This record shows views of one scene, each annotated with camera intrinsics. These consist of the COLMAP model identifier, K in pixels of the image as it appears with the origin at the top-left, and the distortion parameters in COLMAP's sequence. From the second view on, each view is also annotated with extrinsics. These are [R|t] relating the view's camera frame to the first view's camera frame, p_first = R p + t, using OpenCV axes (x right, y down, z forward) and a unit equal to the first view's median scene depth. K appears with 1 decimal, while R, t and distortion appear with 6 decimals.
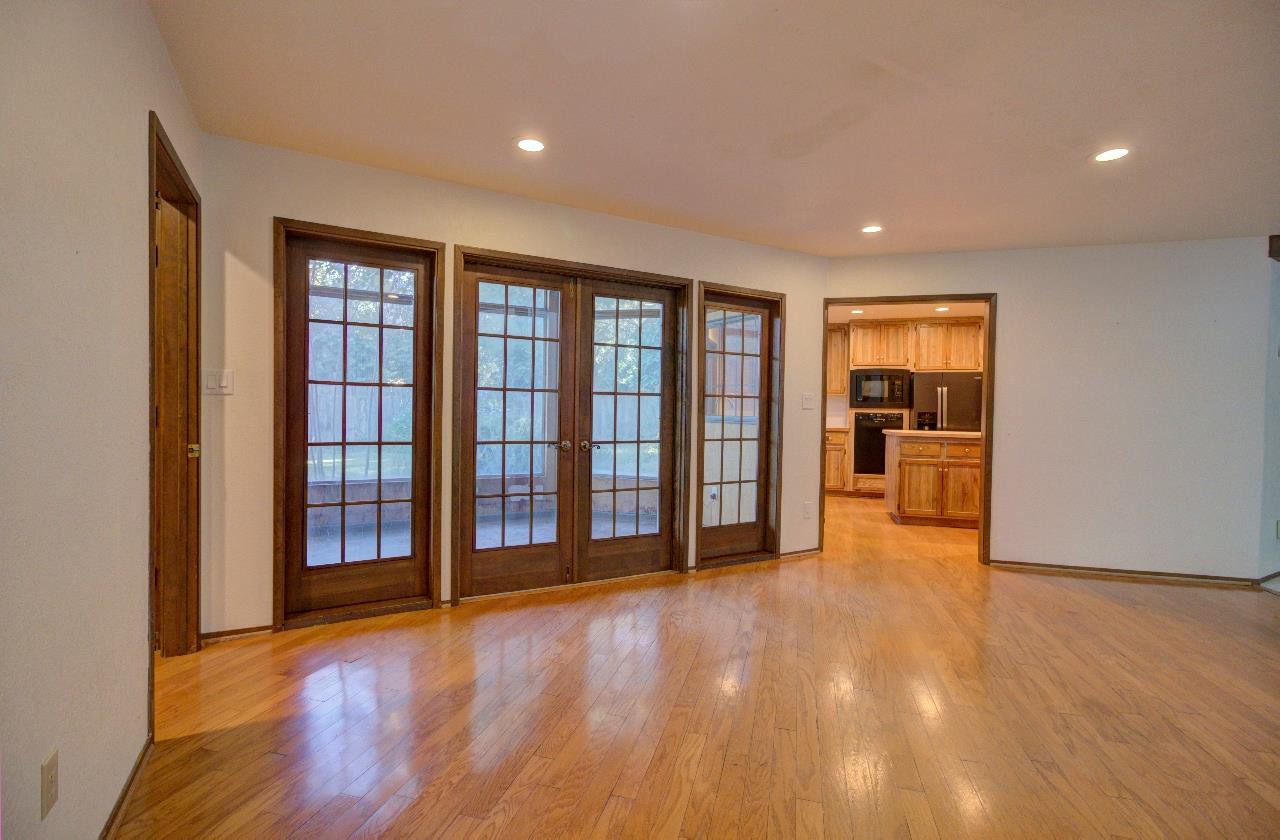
lens RADIAL K [[581.5, 0, 647.8], [0, 581.5, 418.6], [0, 0, 1]] dist [-0.001242, 0.000836]
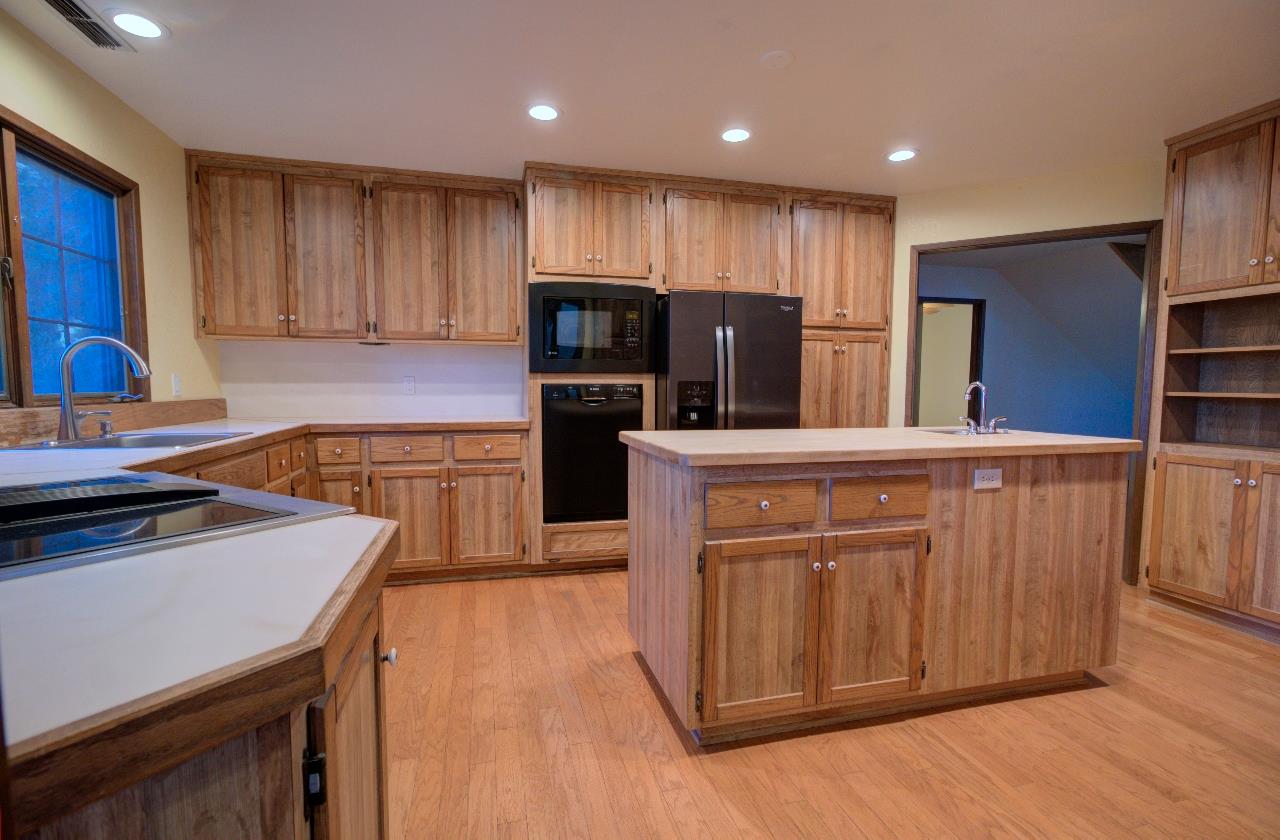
lens RADIAL K [[581.5, 0, 647.8], [0, 581.5, 418.6], [0, 0, 1]] dist [-0.001242, 0.000836]
pose [[0.861577, -0.044323, 0.505688, 0.212026], [0.018266, 0.998243, 0.056374, -0.007954], [-0.507298, -0.039334, 0.860872, 0.610106]]
